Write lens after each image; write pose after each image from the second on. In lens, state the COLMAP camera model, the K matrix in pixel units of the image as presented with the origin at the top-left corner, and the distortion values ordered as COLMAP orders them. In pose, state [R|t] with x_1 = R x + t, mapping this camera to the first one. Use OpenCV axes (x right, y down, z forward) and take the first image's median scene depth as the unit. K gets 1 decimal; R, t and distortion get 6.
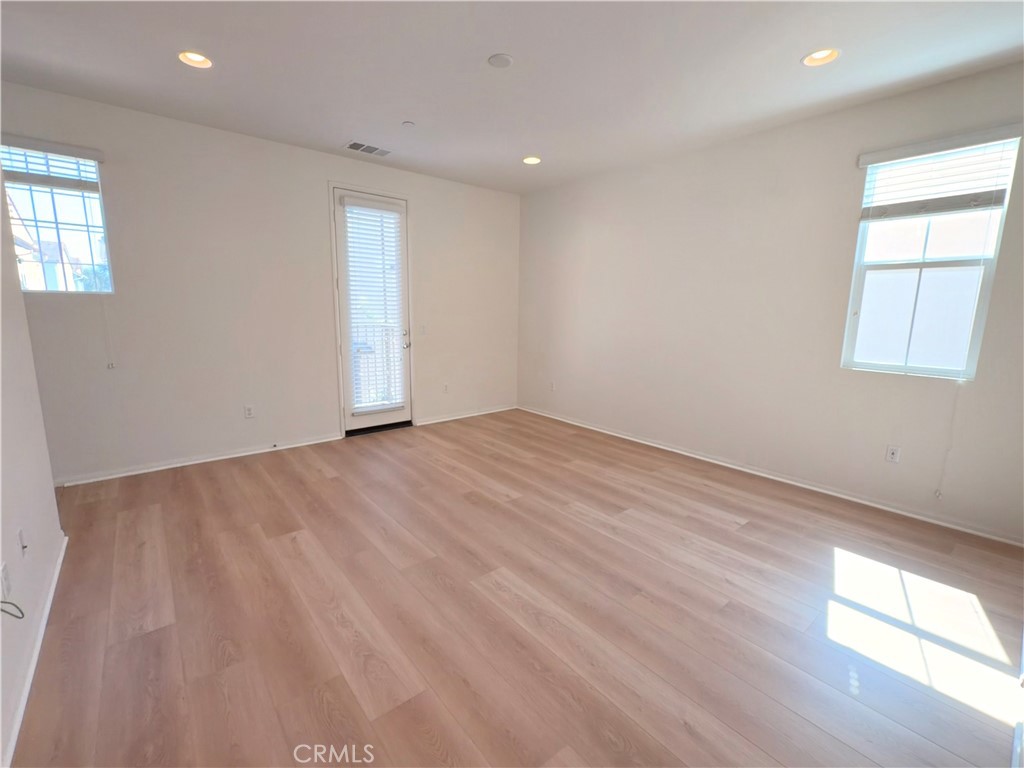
lens RADIAL K [[446.5, 0, 512.0], [0, 446.5, 384.0], [0, 0, 1]] dist [0.000311, 0.000125]
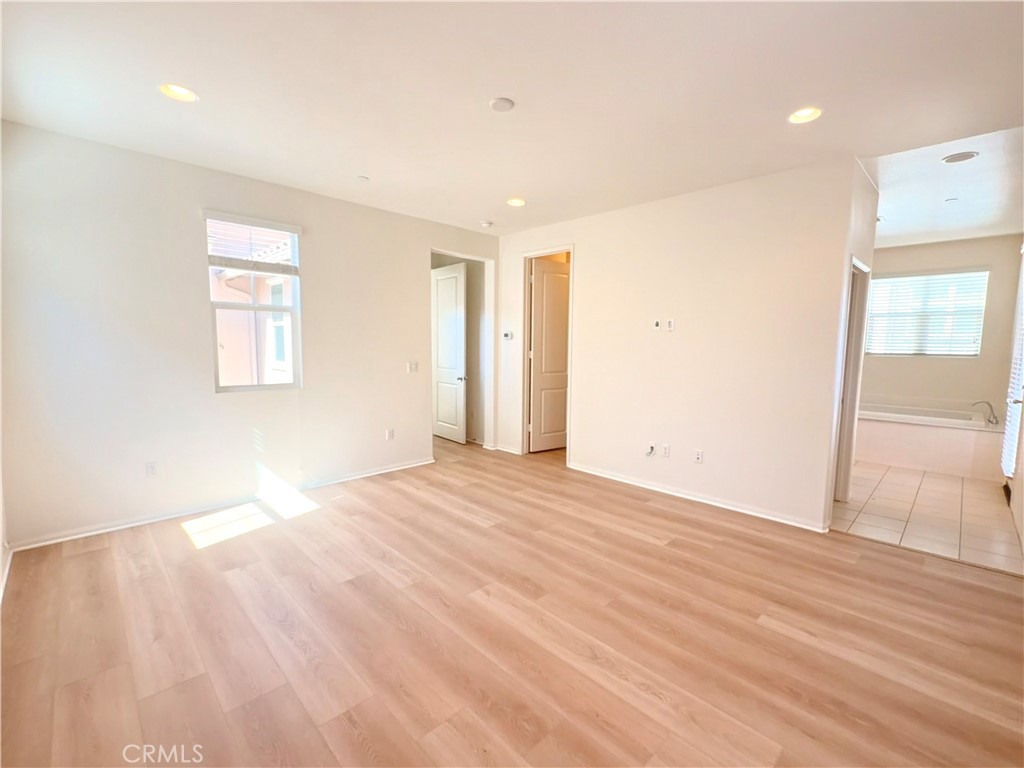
lens RADIAL K [[446.5, 0, 512.0], [0, 446.5, 384.0], [0, 0, 1]] dist [0.000311, 0.000125]
pose [[-0.996356, -0.017665, -0.083445, 0.022774], [-0.038650, 0.965619, 0.257074, -0.345316], [0.076035, 0.259362, -0.962782, 1.931021]]
